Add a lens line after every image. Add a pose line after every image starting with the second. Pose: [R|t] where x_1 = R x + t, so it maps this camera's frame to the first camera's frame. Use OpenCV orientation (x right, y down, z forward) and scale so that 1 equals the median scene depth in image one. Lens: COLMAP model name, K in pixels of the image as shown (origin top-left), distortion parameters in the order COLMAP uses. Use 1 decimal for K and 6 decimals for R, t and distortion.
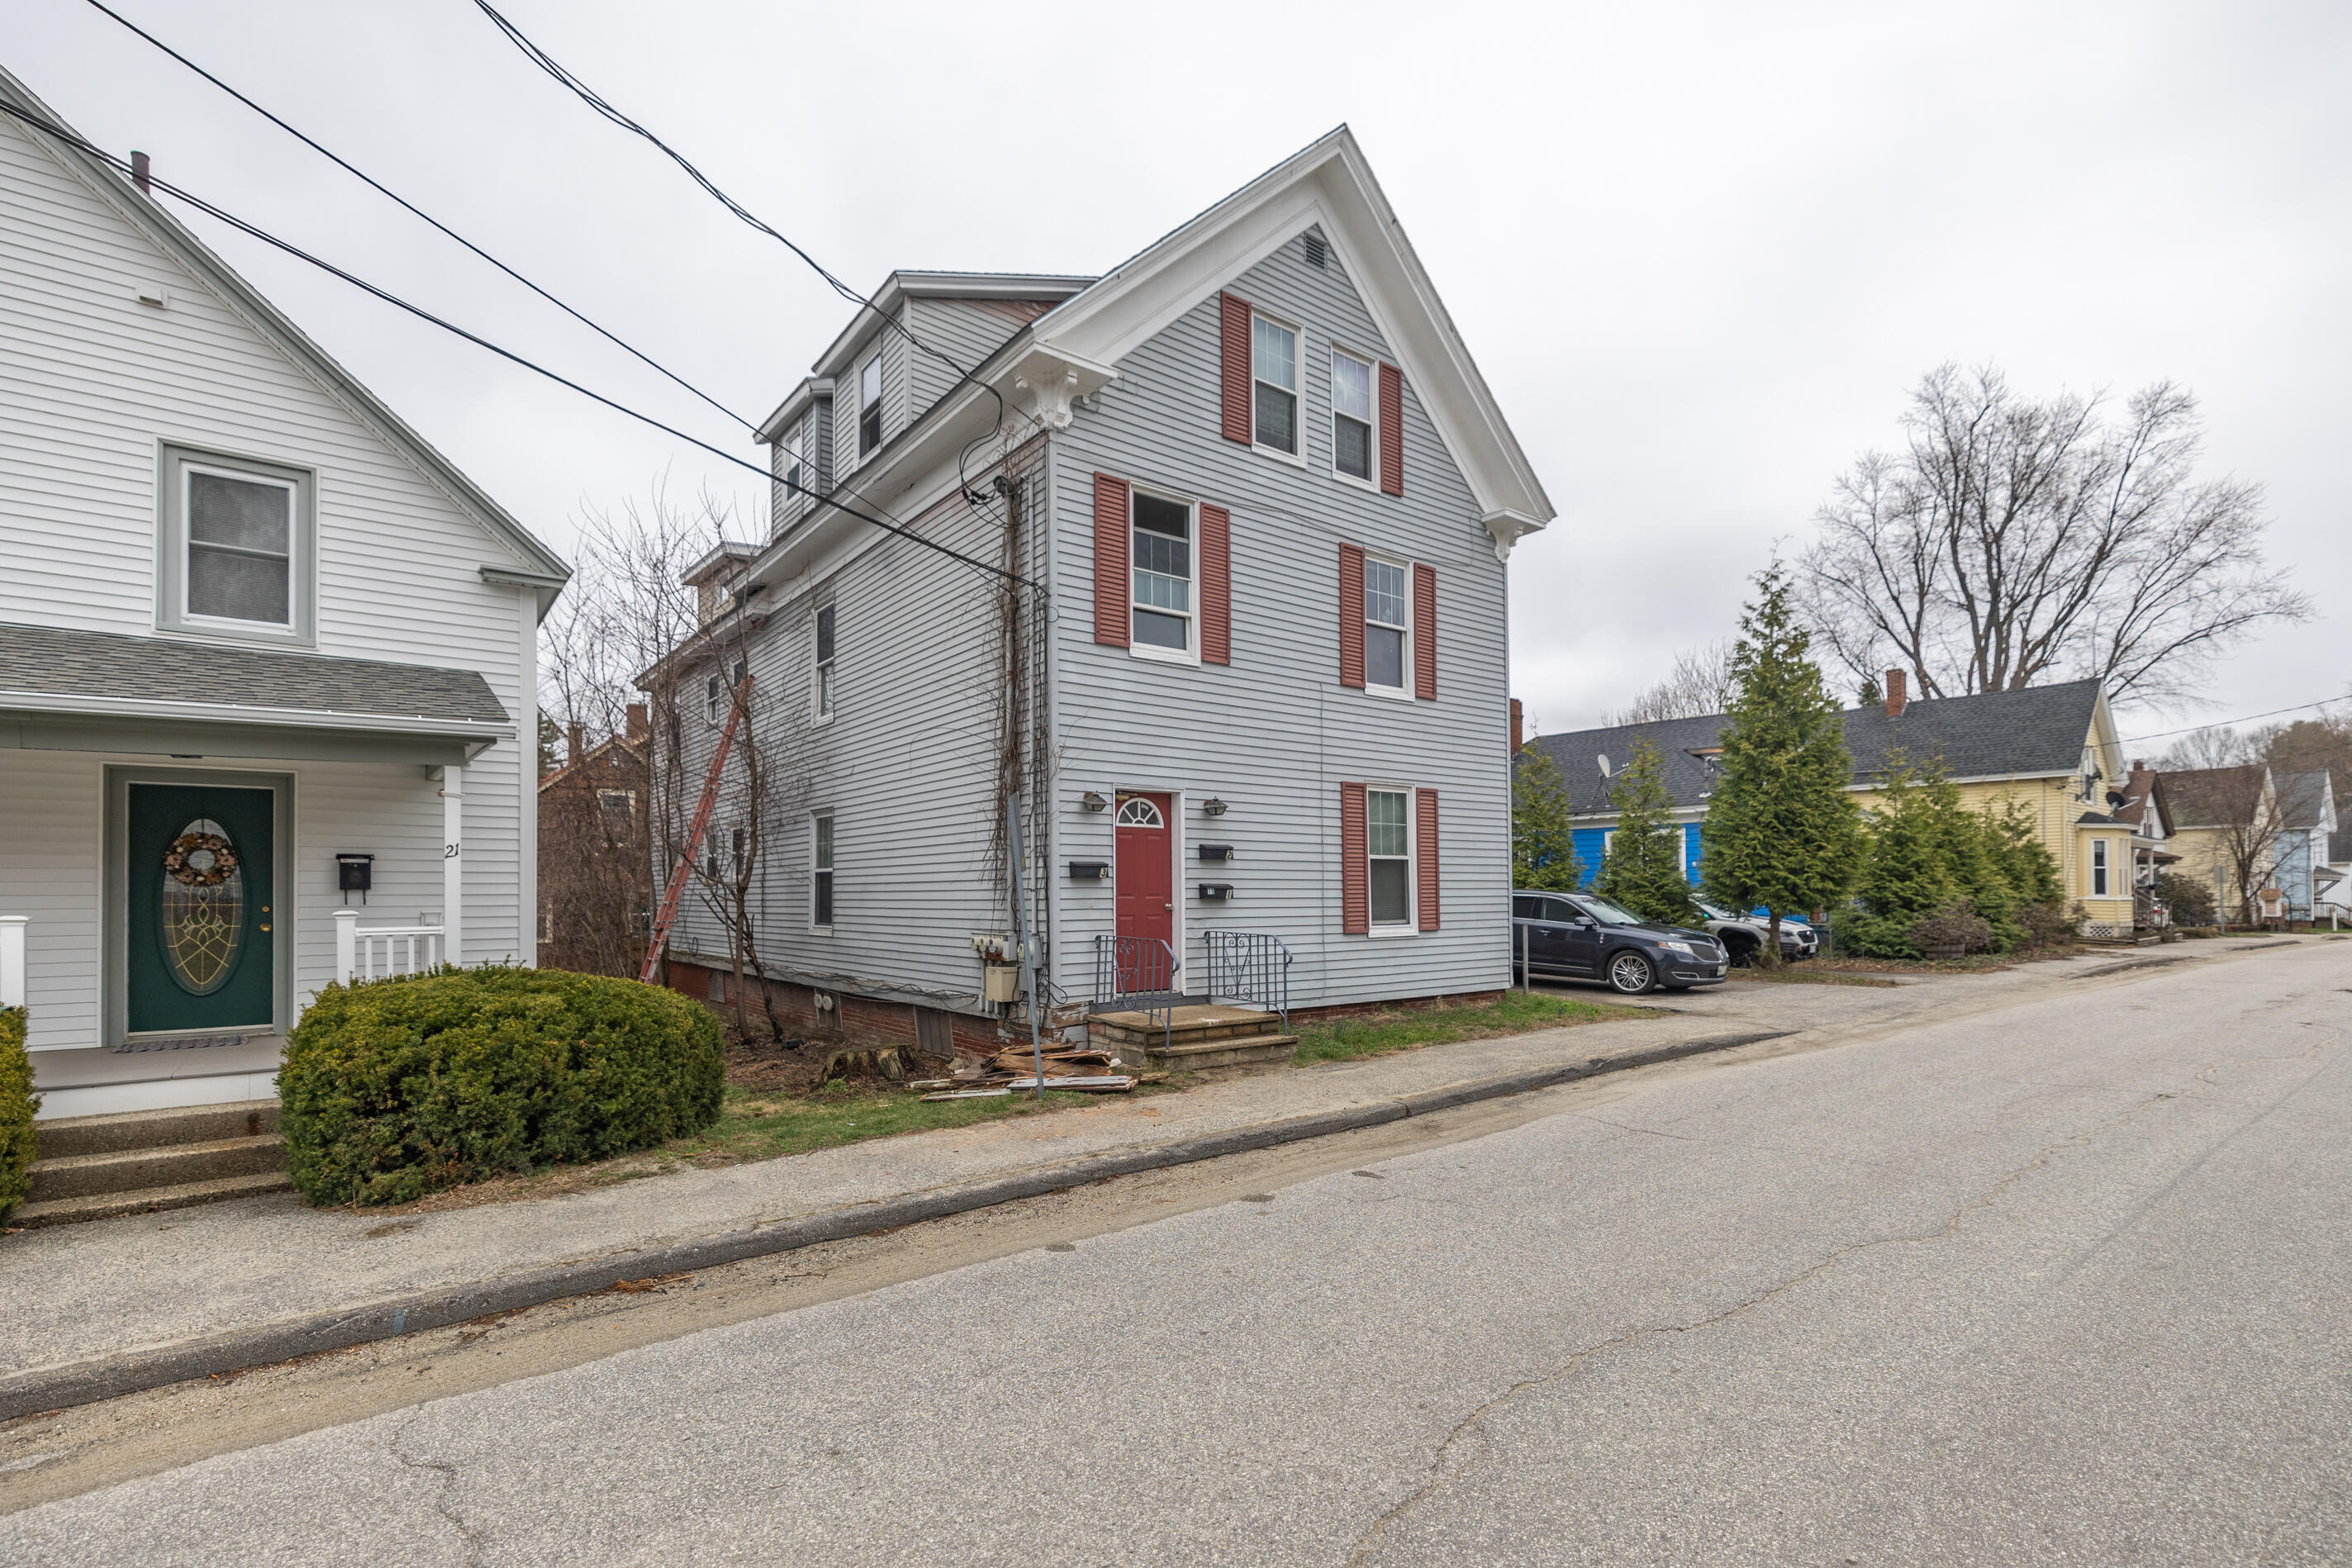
lens RADIAL K [[1071.1, 0, 1177.4], [0, 1071.1, 879.3], [0, 0, 1]] dist [-0.002026, -0.000159]
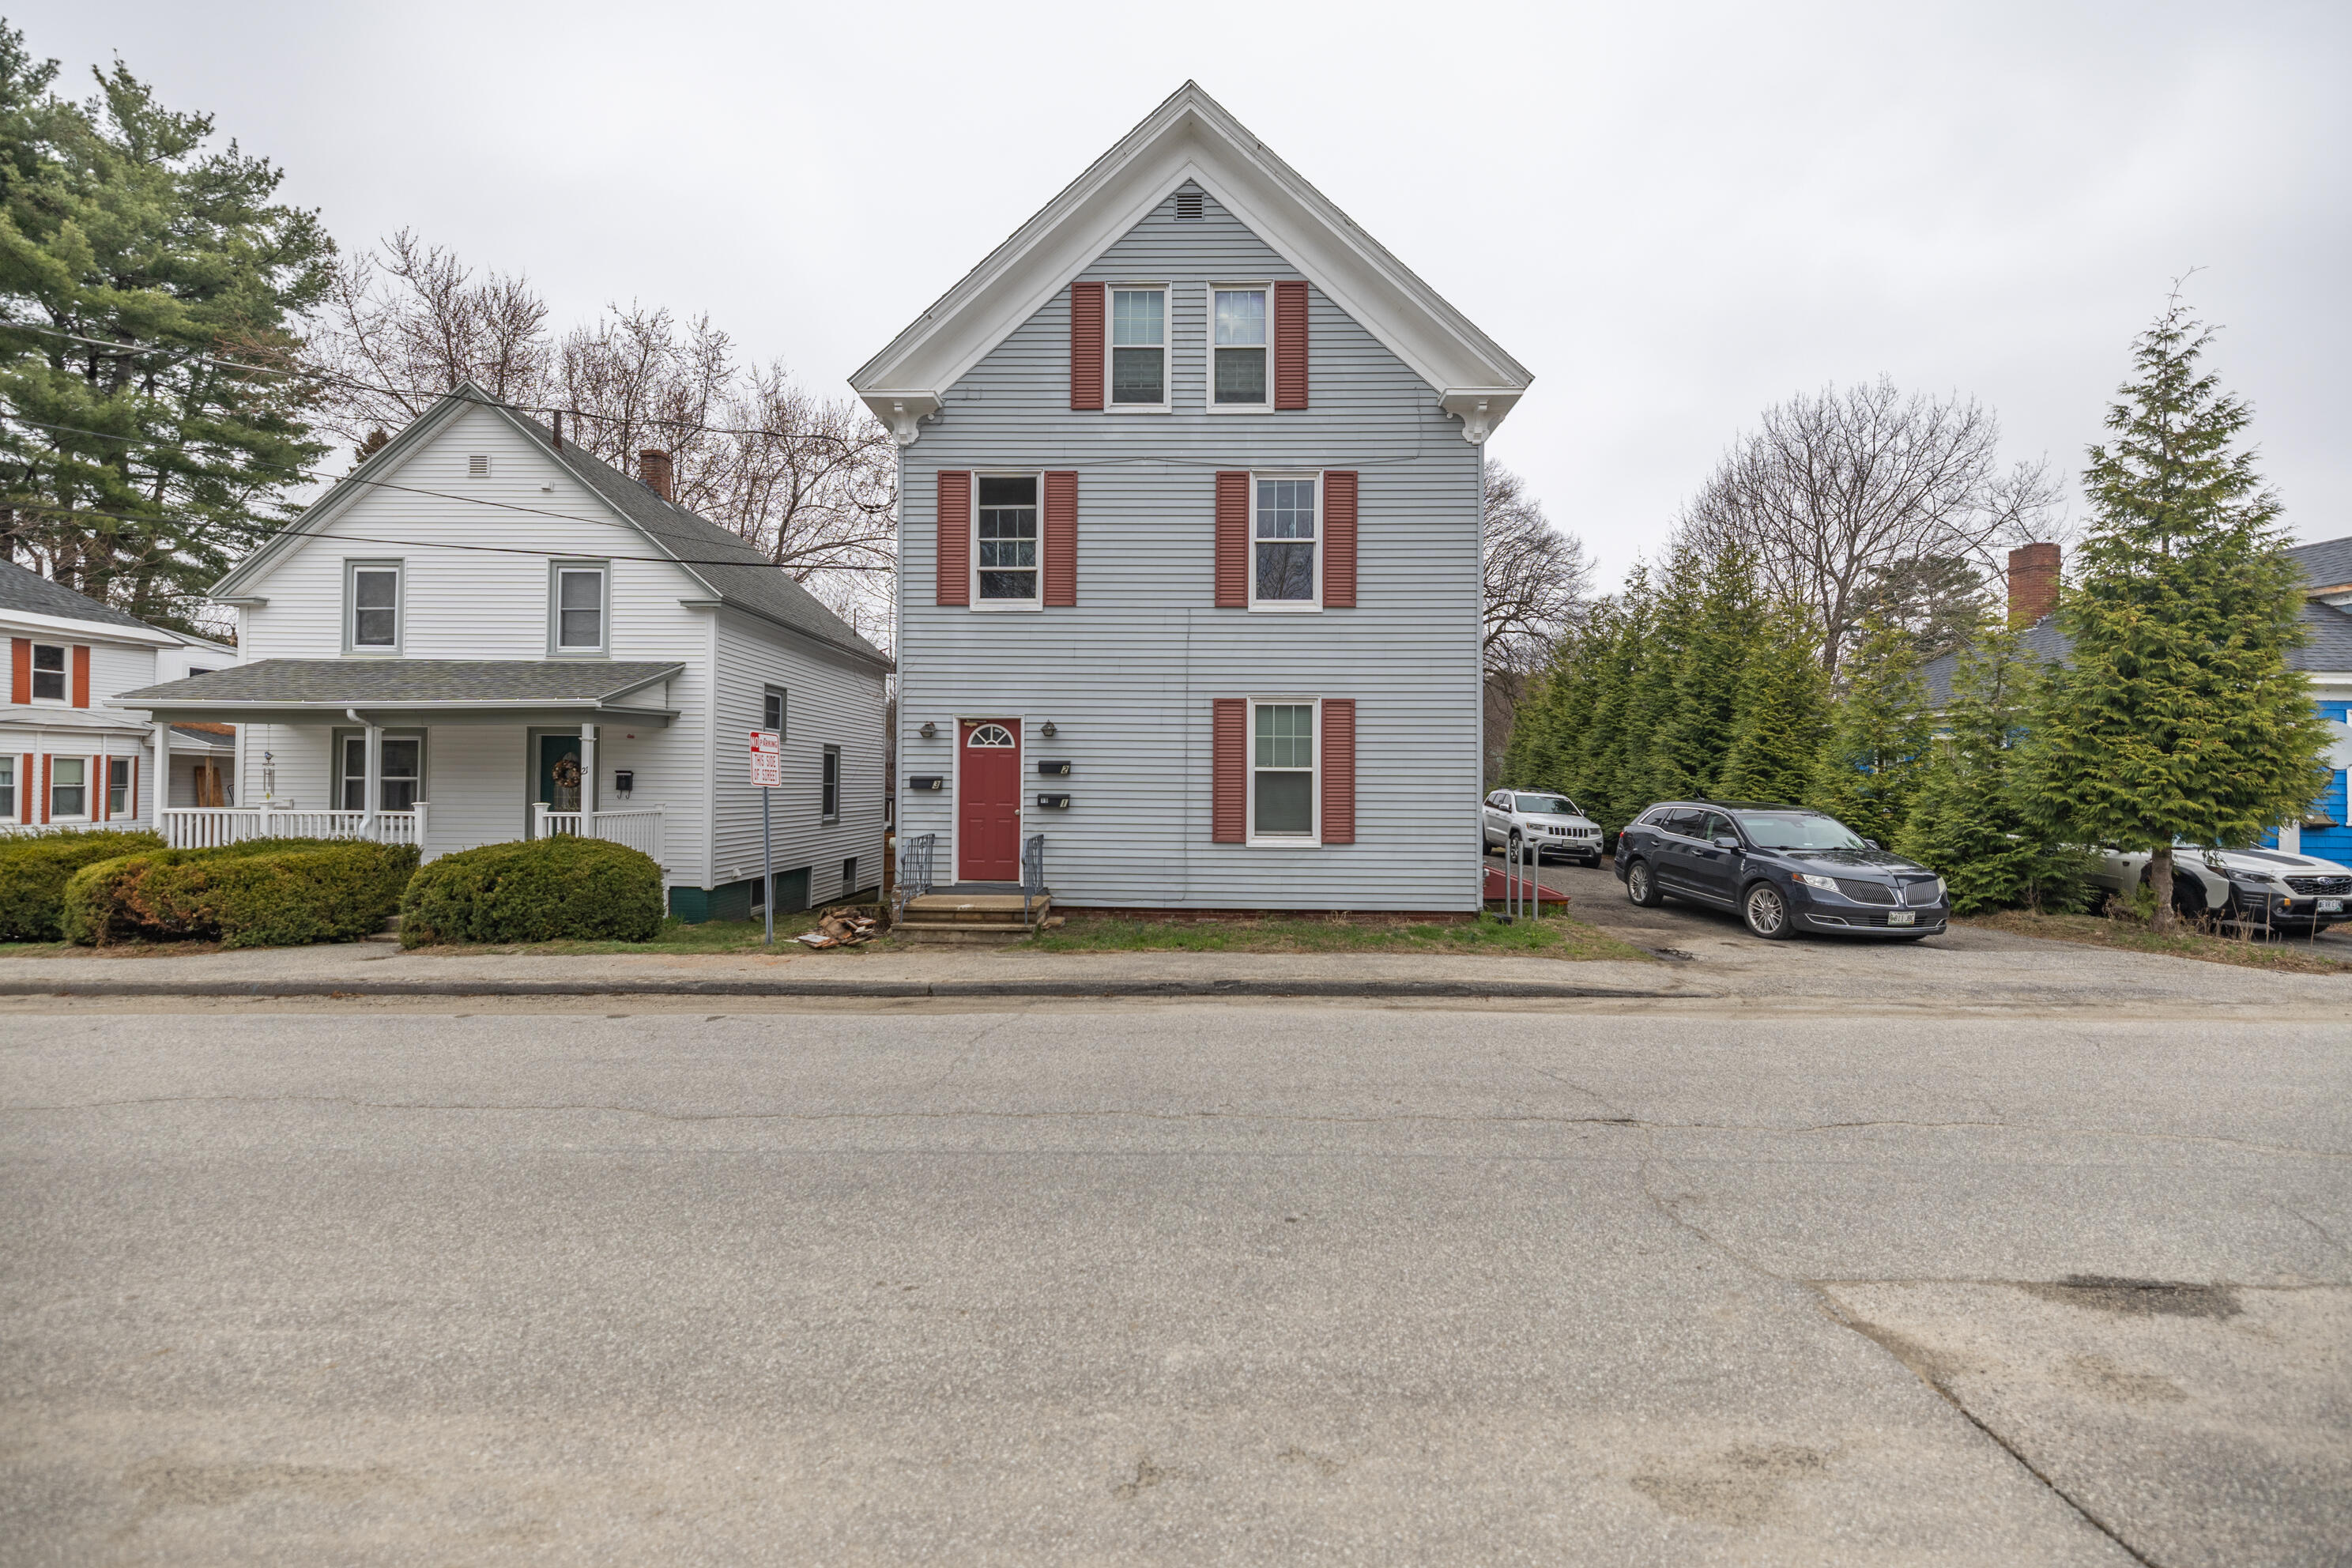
lens RADIAL K [[1009.3, 0, 1176.0], [0, 1009.3, 784.0], [0, 0, 1]] dist [0.001710, 0.000253]
pose [[0.777318, 0.010223, -0.629025, 0.774067], [-0.003135, 0.999918, 0.012378, -0.019449], [0.629100, -0.007650, 0.777286, 0.204010]]
